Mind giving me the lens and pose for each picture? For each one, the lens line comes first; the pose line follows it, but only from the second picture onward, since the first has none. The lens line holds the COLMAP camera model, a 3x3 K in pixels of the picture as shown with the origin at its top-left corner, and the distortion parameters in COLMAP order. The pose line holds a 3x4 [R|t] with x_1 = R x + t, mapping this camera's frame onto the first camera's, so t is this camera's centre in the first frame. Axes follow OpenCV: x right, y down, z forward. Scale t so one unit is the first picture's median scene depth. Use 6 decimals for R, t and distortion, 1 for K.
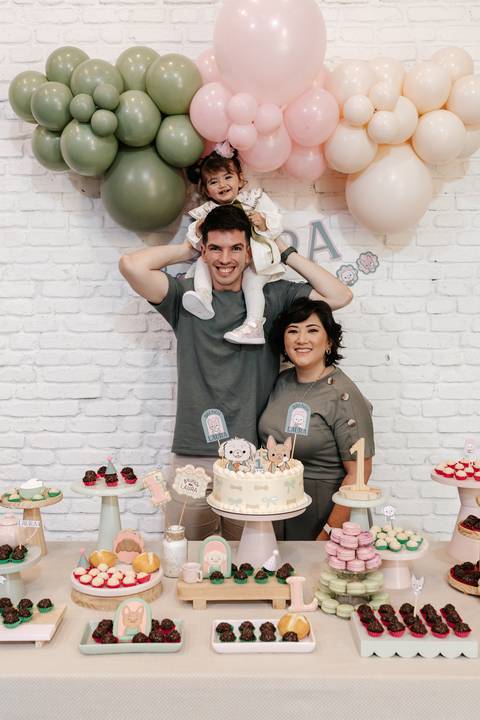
lens RADIAL K [[761.4, 0, 240.0], [0, 761.4, 360.0], [0, 0, 1]] dist [-0.071936, 0.003036]
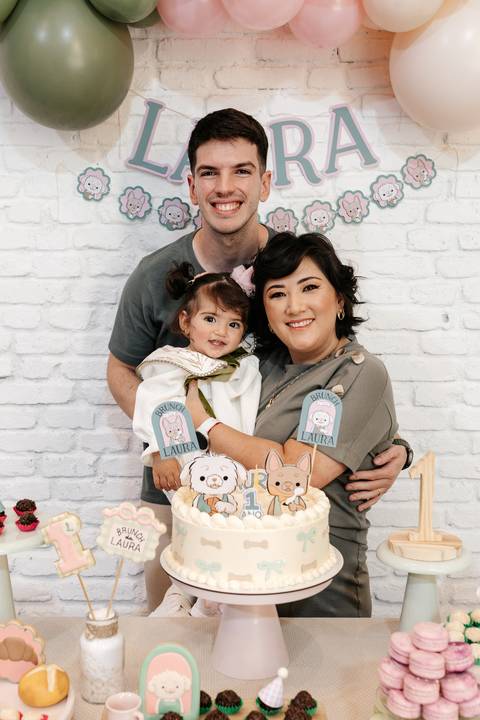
lens RADIAL K [[761.4, 0, 240.0], [0, 761.4, 360.0], [0, 0, 1]] dist [-0.071936, 0.003036]
pose [[0.999883, 0.003748, 0.014852, 0.007422], [-0.004299, 0.999299, 0.037183, 0.012490], [-0.014703, -0.037242, 0.999198, 0.438868]]
